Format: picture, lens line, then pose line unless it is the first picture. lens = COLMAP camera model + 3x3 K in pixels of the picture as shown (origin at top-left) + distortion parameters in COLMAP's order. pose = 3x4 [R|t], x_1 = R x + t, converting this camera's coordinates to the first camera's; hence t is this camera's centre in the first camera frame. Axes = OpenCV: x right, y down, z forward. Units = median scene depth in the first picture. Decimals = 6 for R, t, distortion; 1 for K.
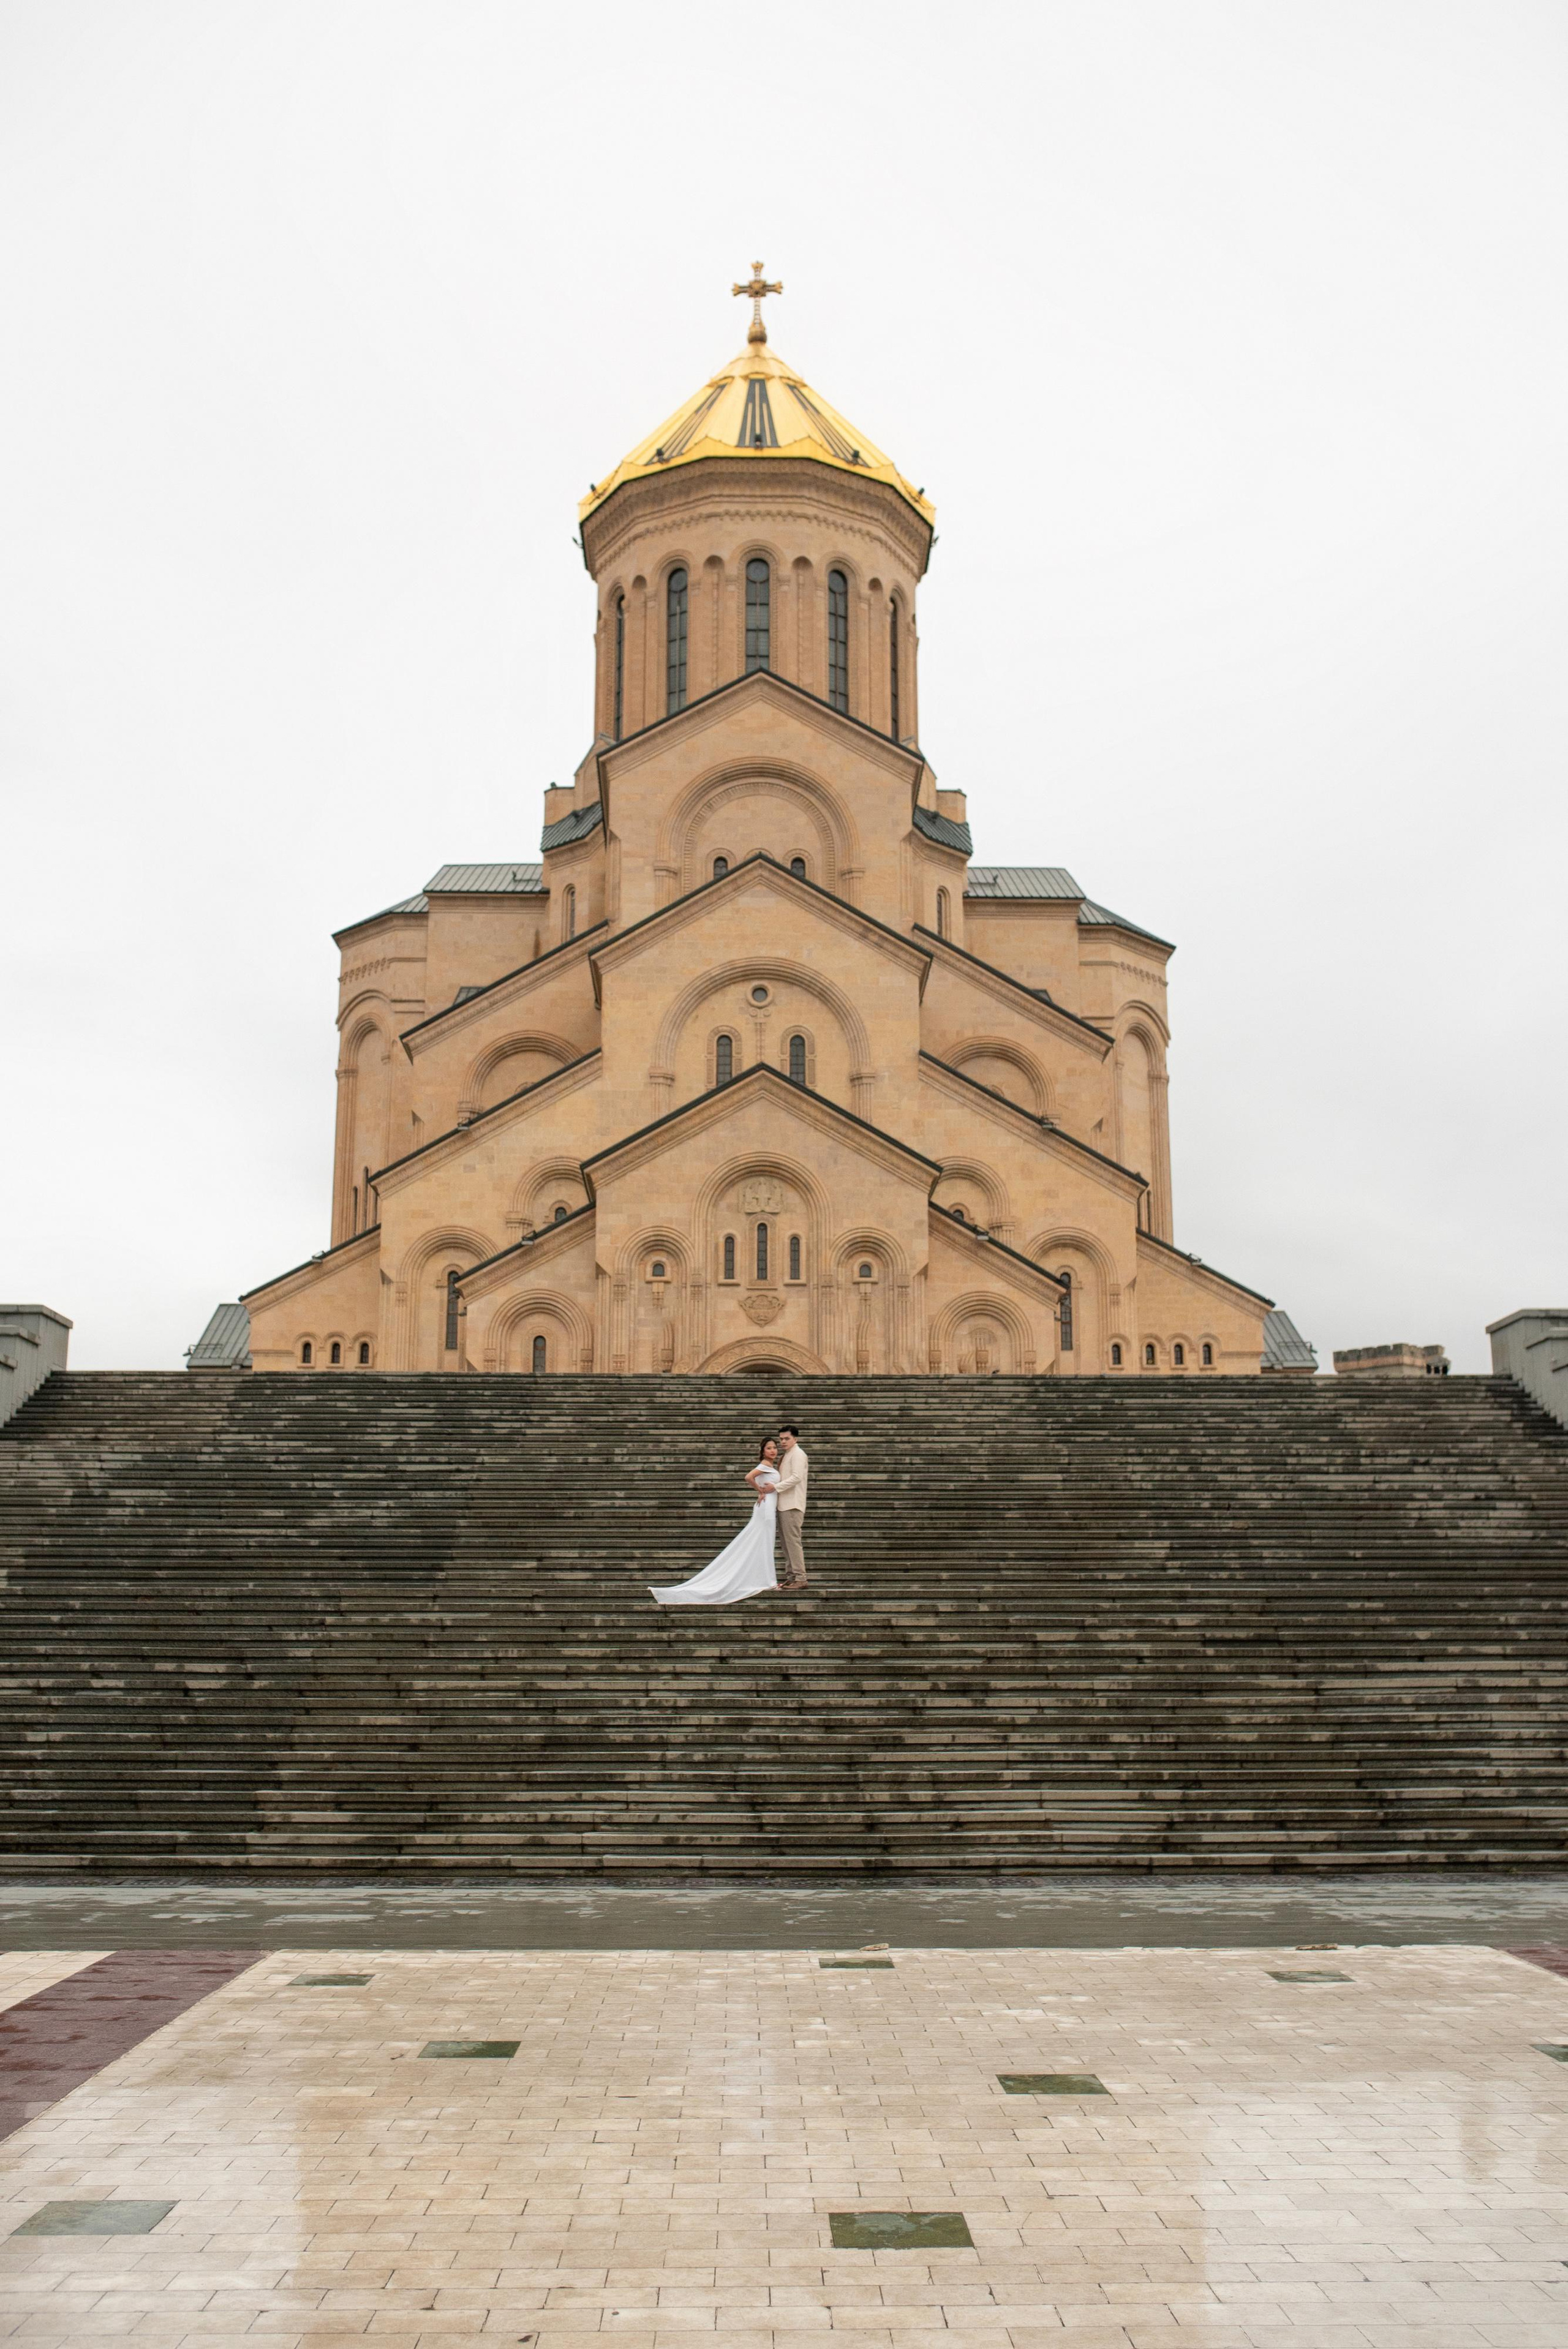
lens RADIAL K [[2312.8, 0, 784.0], [0, 2312.8, 1174.5], [0, 0, 1]] dist [-0.064453, 0.171827]
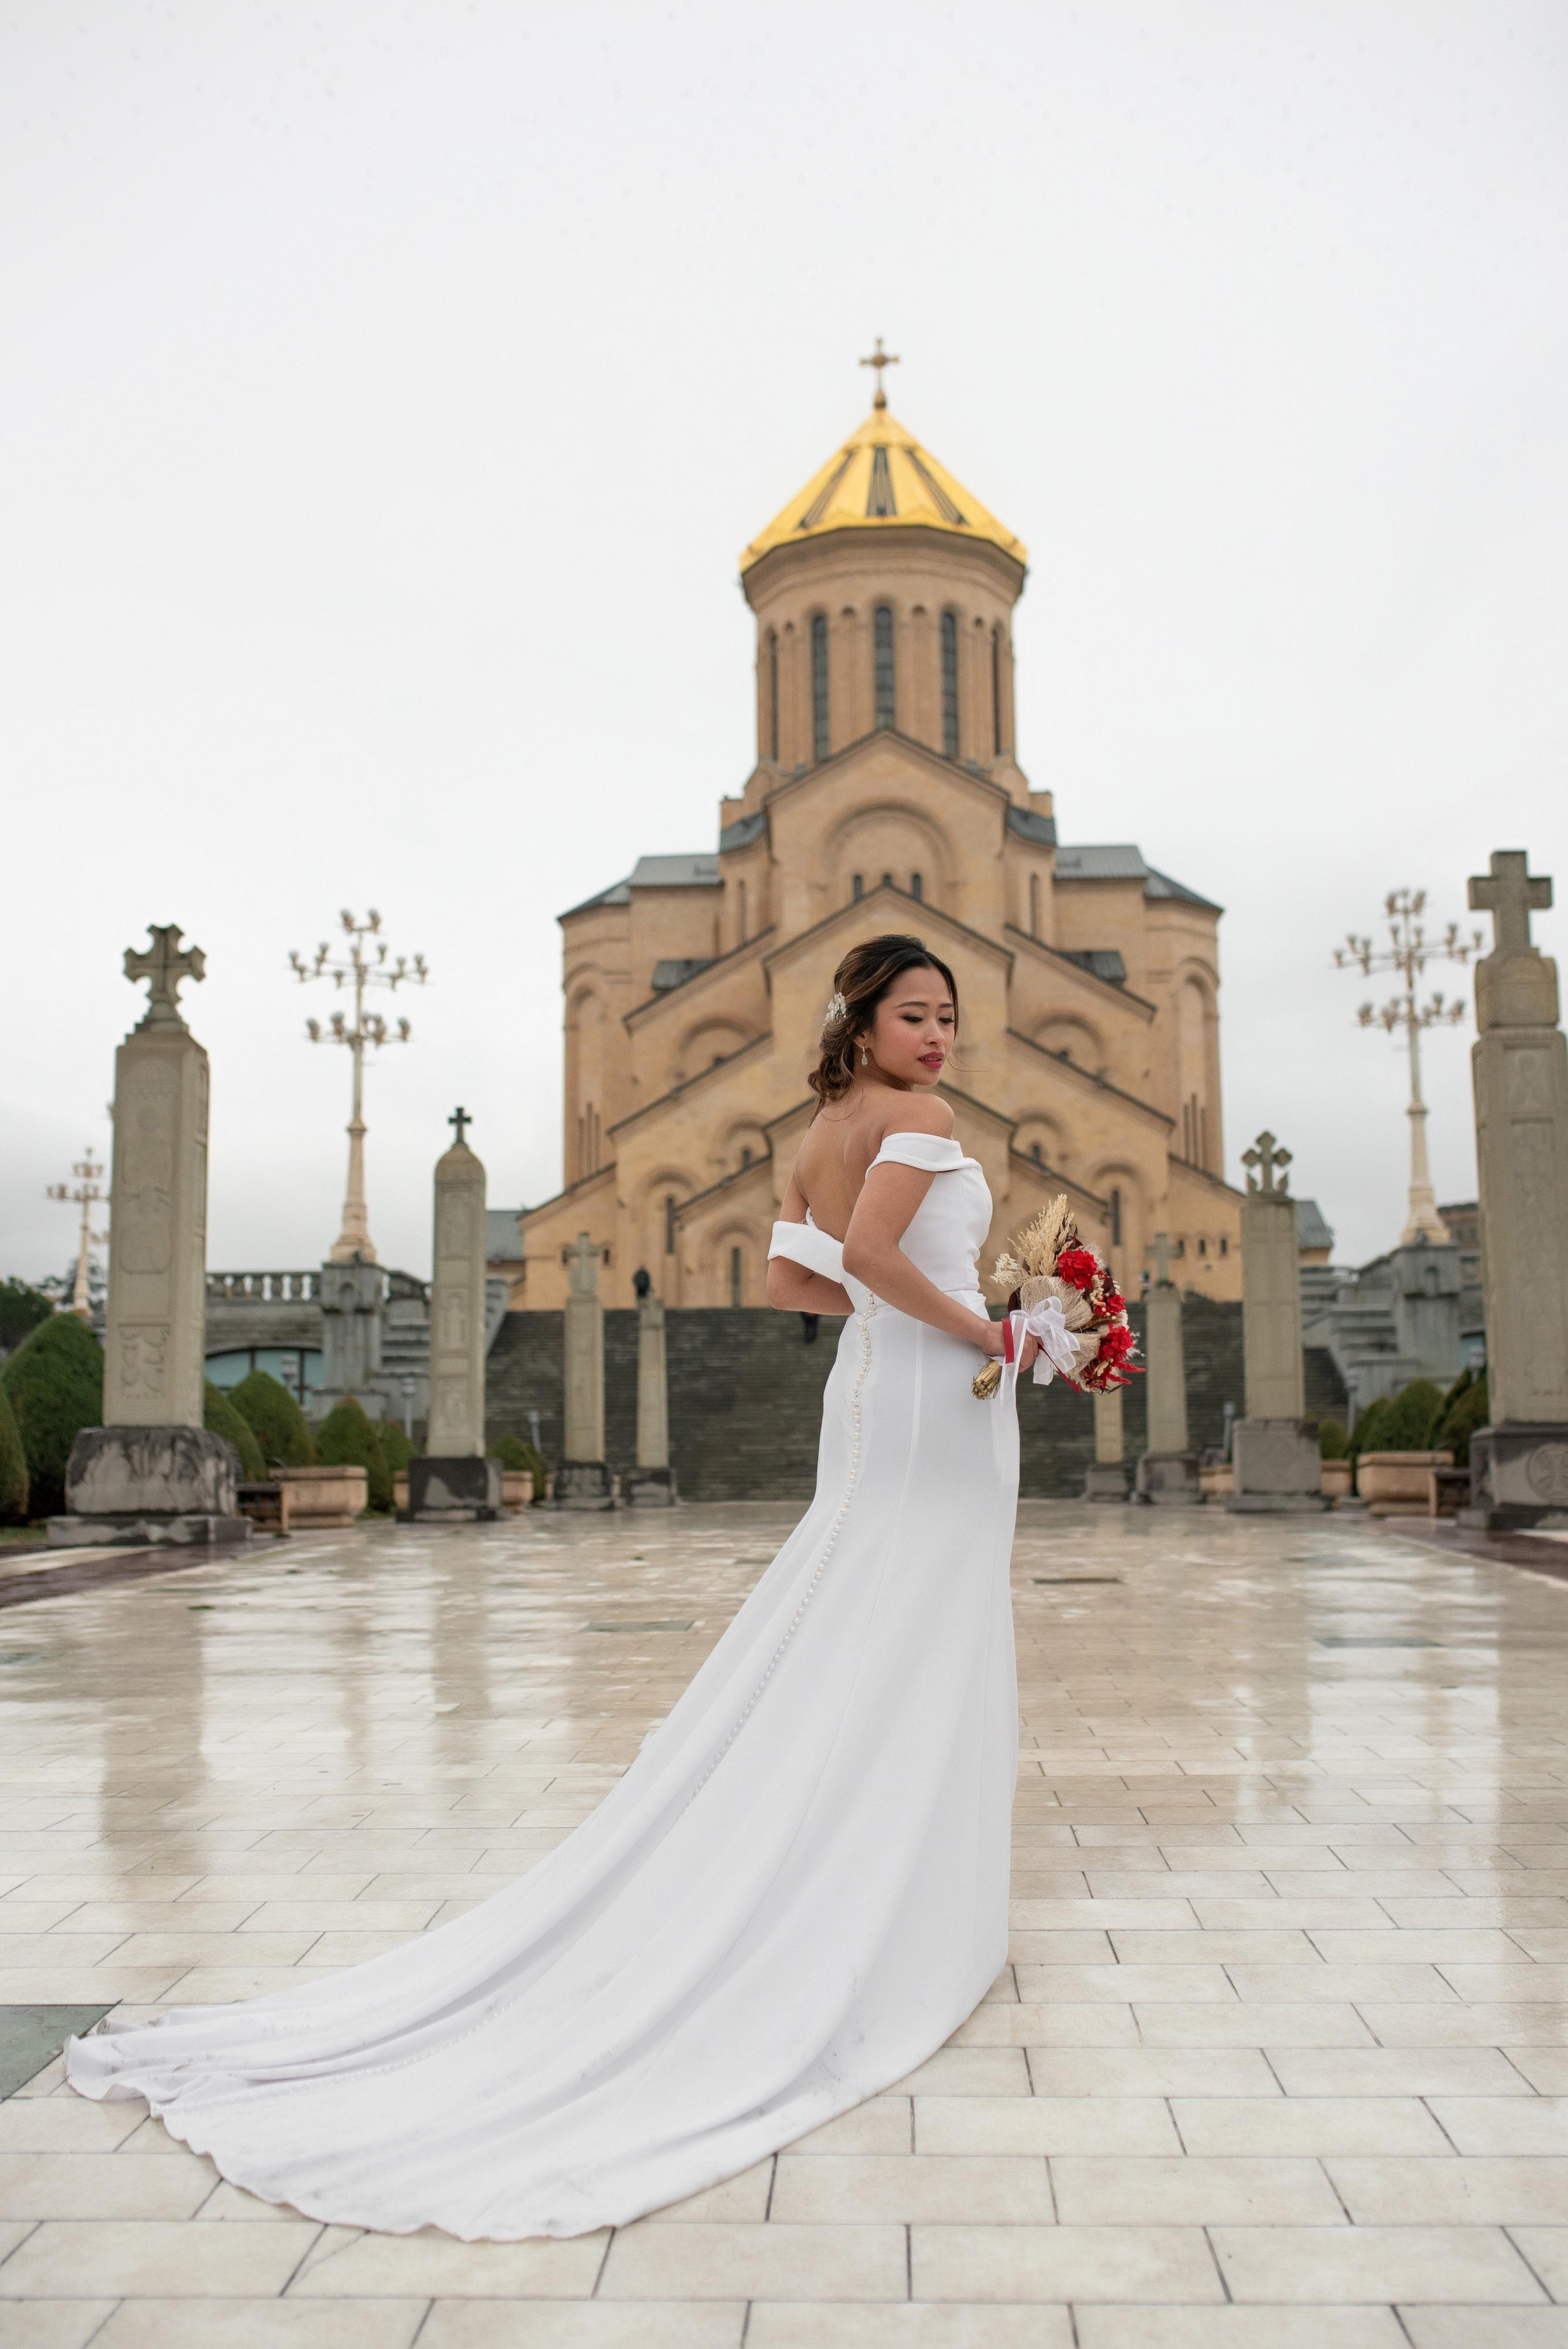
lens RADIAL K [[2312.8, 0, 784.0], [0, 2312.8, 1174.5], [0, 0, 1]] dist [-0.064453, 0.171827]
pose [[0.997467, -0.019509, -0.068406, 0.017007], [0.024129, 0.997436, 0.067374, -0.054027], [0.066916, -0.068854, 0.995380, -0.318810]]
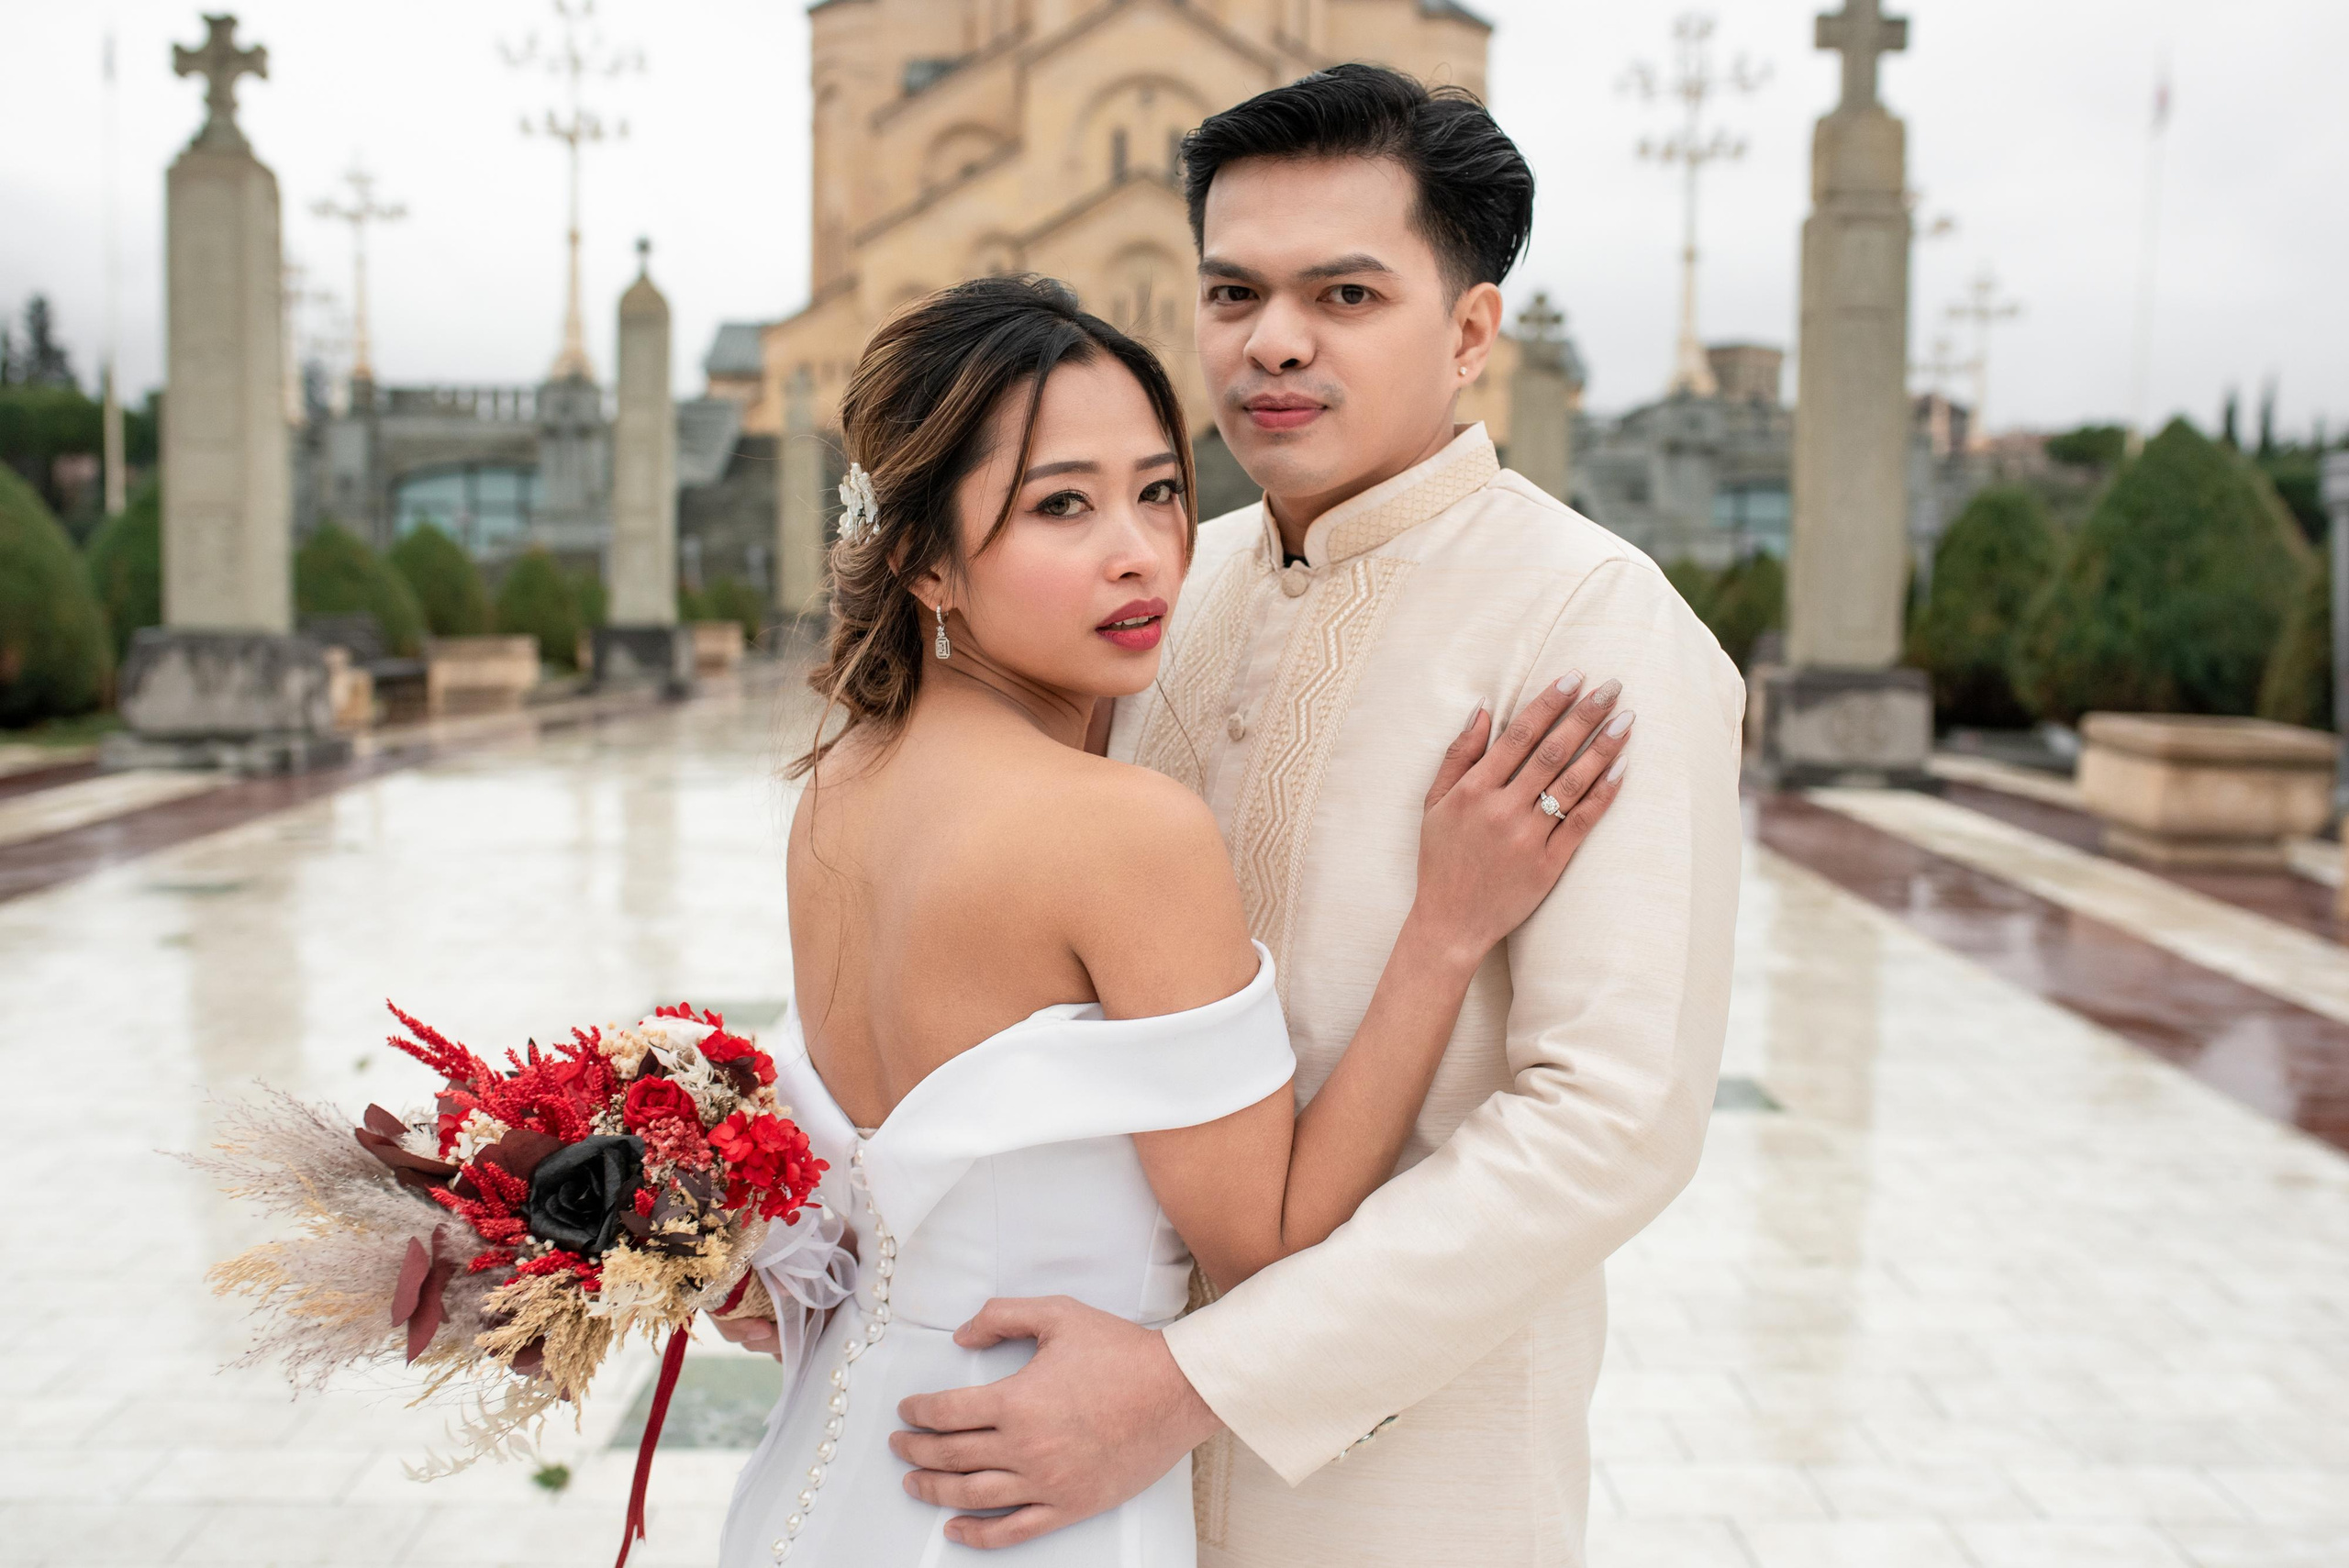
lens RADIAL K [[2312.8, 0, 1172.4], [0, 2312.8, 745.2], [0, 0, 1]] dist [-0.064453, 0.171827]
pose [[0.999859, 0.013727, -0.009630, 0.018368], [-0.010754, 0.965587, 0.259856, -0.055453], [0.012865, -0.259716, 0.965599, -0.301243]]
